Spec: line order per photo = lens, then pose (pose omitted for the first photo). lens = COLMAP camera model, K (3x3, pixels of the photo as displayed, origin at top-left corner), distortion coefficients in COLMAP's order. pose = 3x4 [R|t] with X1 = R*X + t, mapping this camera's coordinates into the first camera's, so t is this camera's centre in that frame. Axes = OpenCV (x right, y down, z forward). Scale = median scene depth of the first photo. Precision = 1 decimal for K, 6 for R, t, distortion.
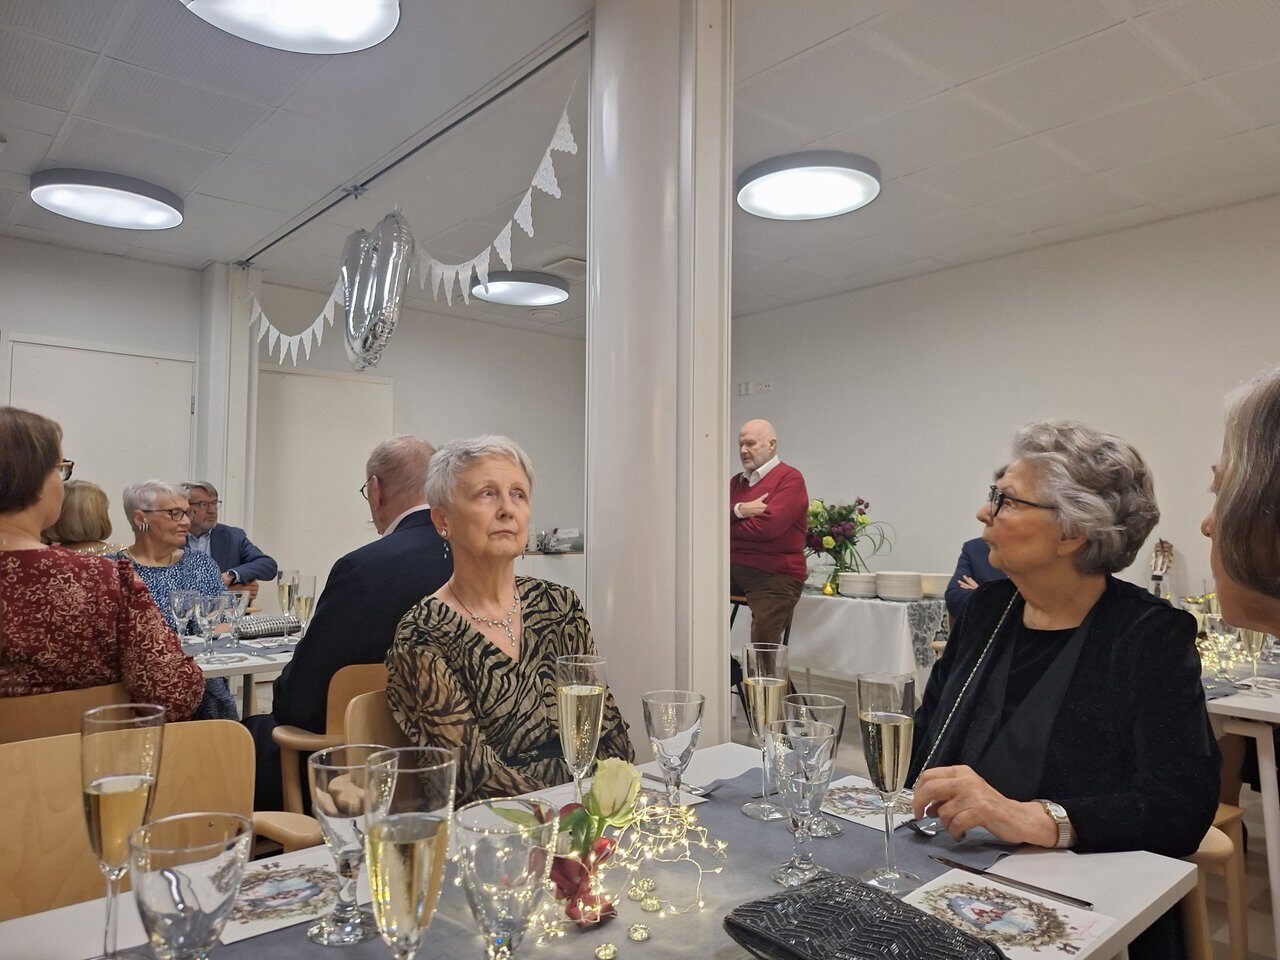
lens RADIAL K [[874.7, 0, 641.0], [0, 874.7, 473.7], [0, 0, 1]] dist [0.004332, -0.002711]
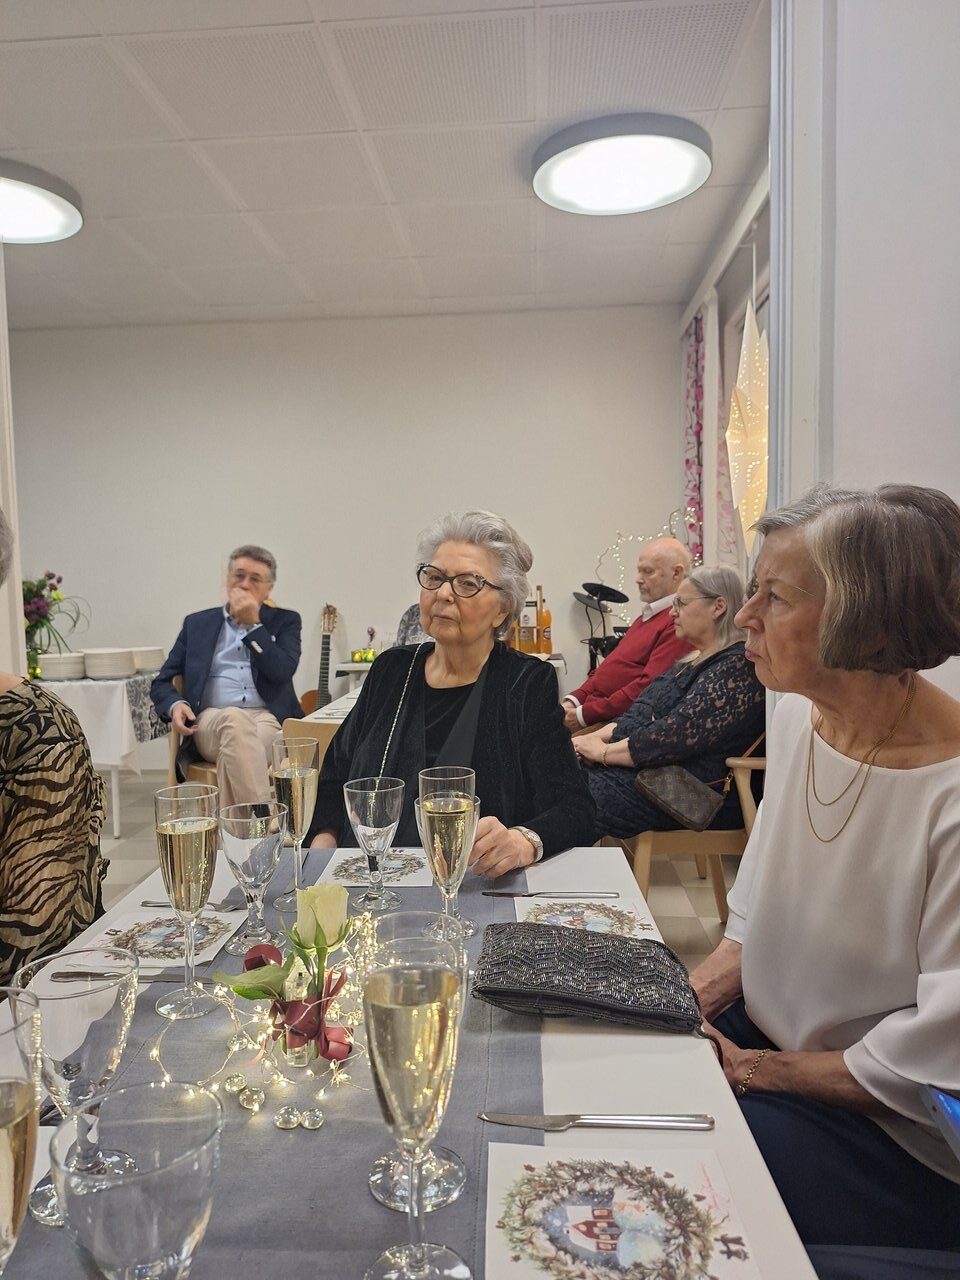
lens RADIAL K [[874.7, 0, 469.1], [0, 874.7, 646.9], [0, 0, 1]] dist [0.004332, -0.002711]
pose [[0.710798, -0.076694, 0.699202, -0.093675], [-0.005649, 0.993384, 0.114705, -0.001768], [-0.703373, -0.085482, 0.705662, 0.052282]]
